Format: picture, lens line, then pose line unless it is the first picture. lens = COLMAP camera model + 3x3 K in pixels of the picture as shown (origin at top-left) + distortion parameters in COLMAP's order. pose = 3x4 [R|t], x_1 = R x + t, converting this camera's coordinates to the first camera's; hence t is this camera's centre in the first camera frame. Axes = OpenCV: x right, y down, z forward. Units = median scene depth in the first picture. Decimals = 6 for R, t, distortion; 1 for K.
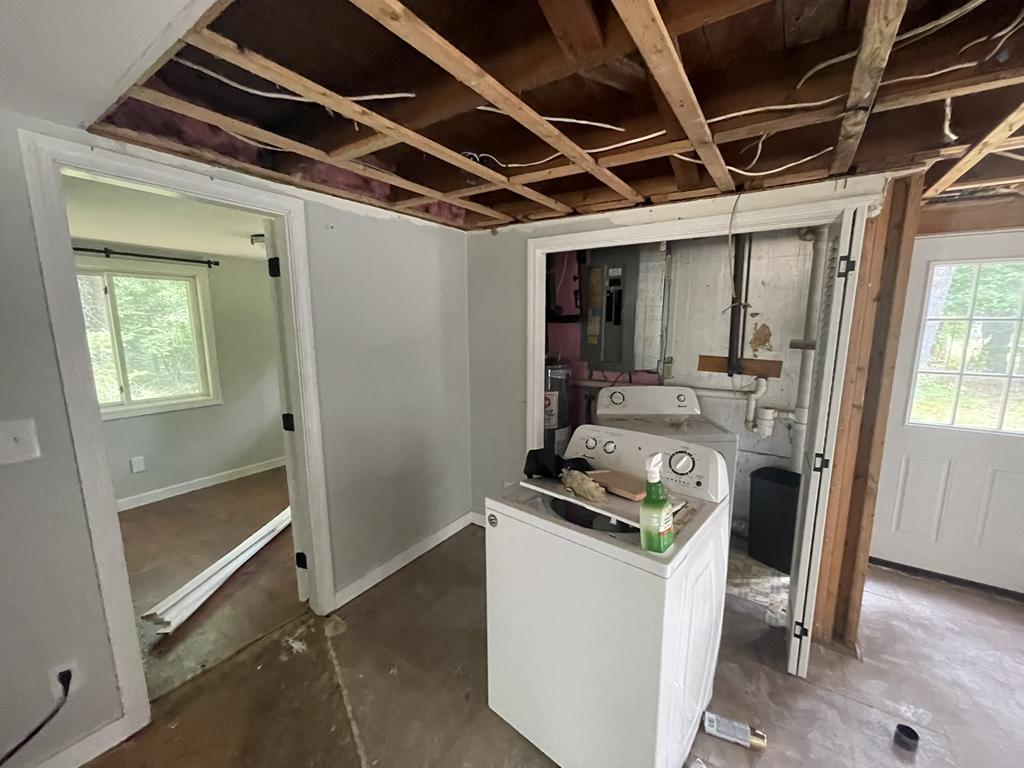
lens RADIAL K [[413.6, 0, 506.7], [0, 413.6, 386.1], [0, 0, 1]] dist [0.006025, -0.003182]
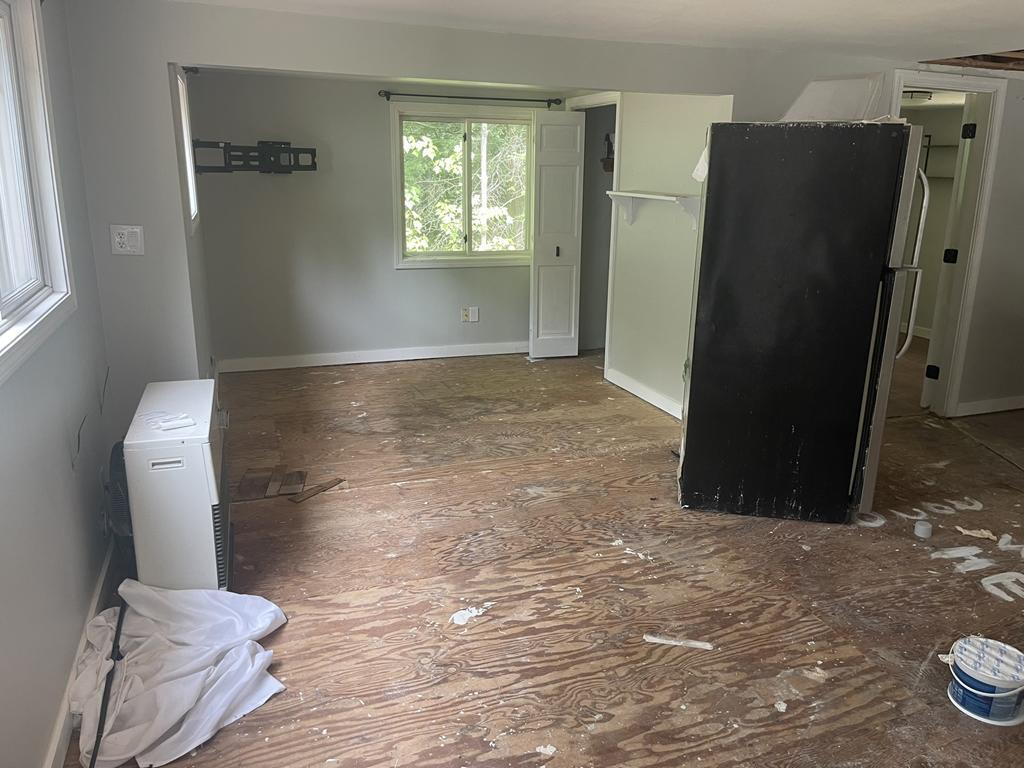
lens RADIAL K [[779.9, 0, 520.8], [0, 779.9, 371.7], [0, 0, 1]] dist [0.078711, -0.110065]
pose [[0.813106, 0.165136, -0.558202, -0.183176], [-0.111558, 0.985350, 0.129000, 0.259824], [0.571326, -0.042619, 0.819616, -1.672485]]
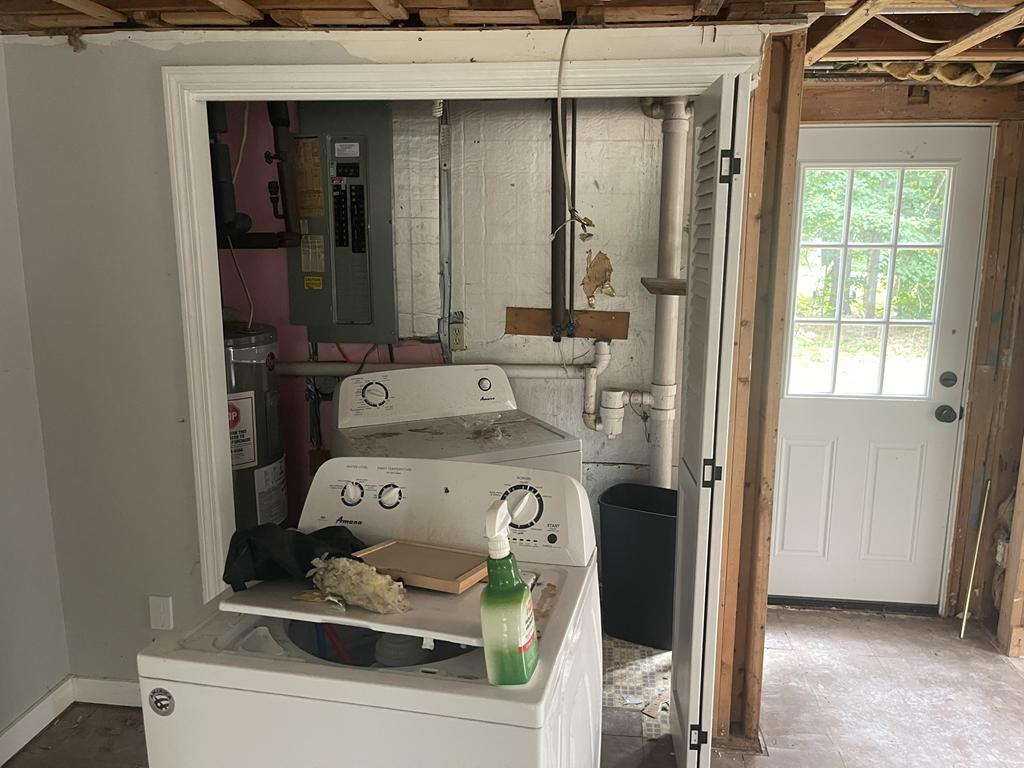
lens RADIAL K [[779.9, 0, 520.5], [0, 779.9, 385.1], [0, 0, 1]] dist [0.078711, -0.110065]
pose [[0.880989, -0.082705, 0.465852, -0.042826], [0.069697, 0.996547, 0.045116, -0.019368], [-0.467975, -0.007279, 0.883712, 0.047112]]
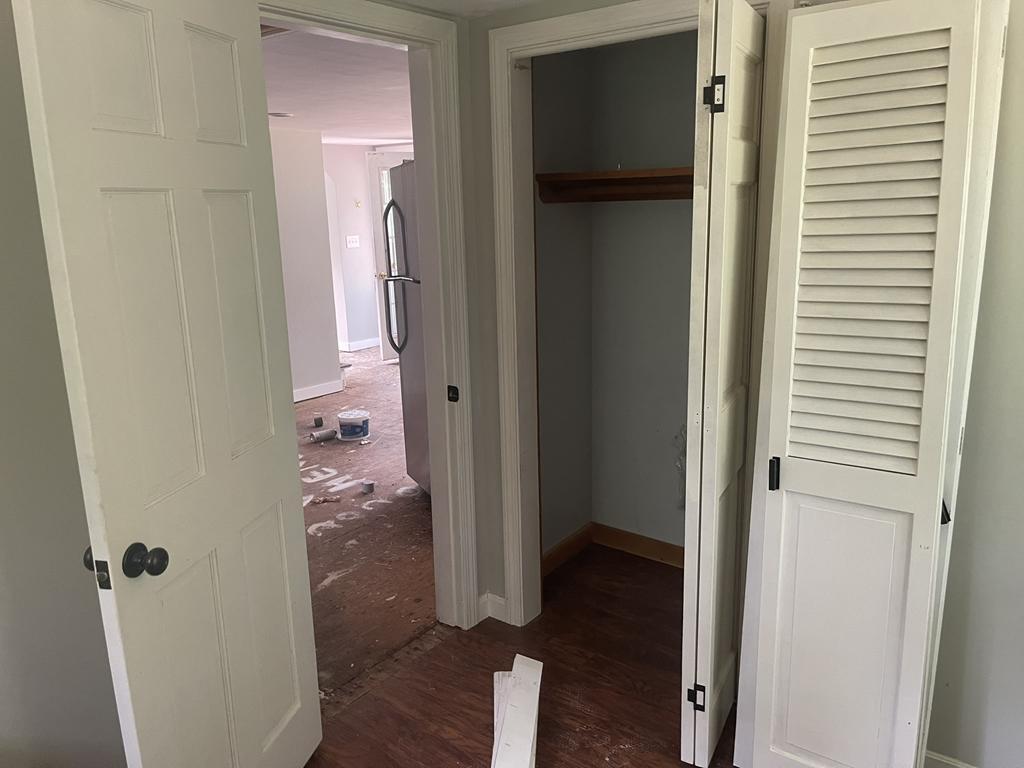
lens RADIAL K [[779.9, 0, 511.5], [0, 779.9, 384.4], [0, 0, 1]] dist [0.078711, -0.110065]
pose [[-0.998159, 0.016637, 0.058319, -0.817508], [0.036971, 0.929211, 0.367697, -0.248866], [-0.048074, 0.369176, -0.928115, 1.679340]]
